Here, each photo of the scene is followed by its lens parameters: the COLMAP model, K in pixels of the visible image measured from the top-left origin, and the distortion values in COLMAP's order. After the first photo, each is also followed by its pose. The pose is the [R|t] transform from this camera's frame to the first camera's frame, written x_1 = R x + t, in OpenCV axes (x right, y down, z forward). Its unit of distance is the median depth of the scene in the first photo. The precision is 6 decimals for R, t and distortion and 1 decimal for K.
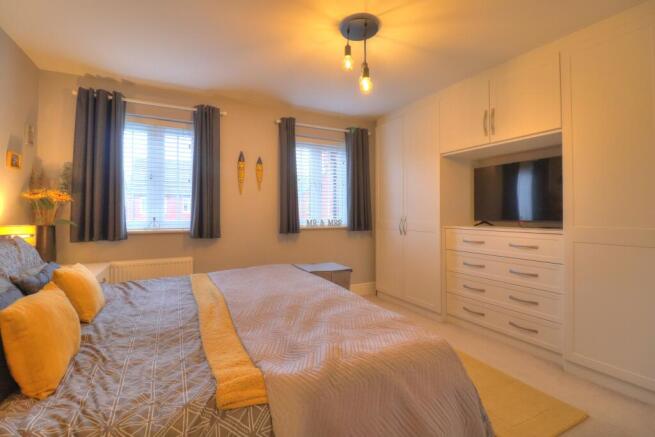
lens RADIAL K [[302.2, 0, 326.4], [0, 302.2, 217.7], [0, 0, 1]] dist [-0.003519, -0.000872]
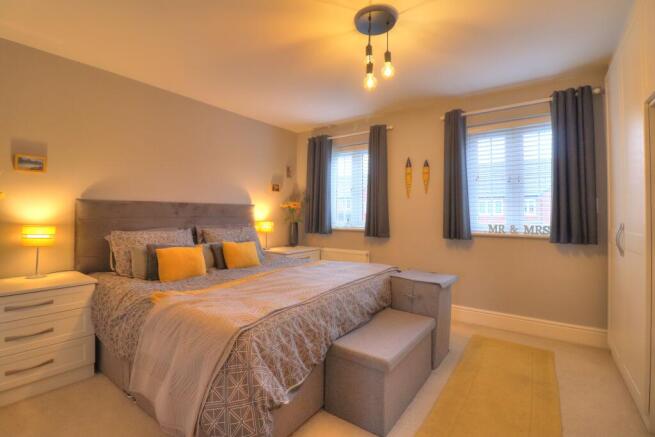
lens RADIAL K [[302.2, 0, 327.1], [0, 302.2, 215.7], [0, 0, 1]] dist [-0.003519, -0.000872]
pose [[0.462701, 0.004081, -0.886505, 0.510238], [-0.019073, 0.999804, -0.005353, -0.005017], [0.886309, 0.019385, 0.462688, 0.253918]]
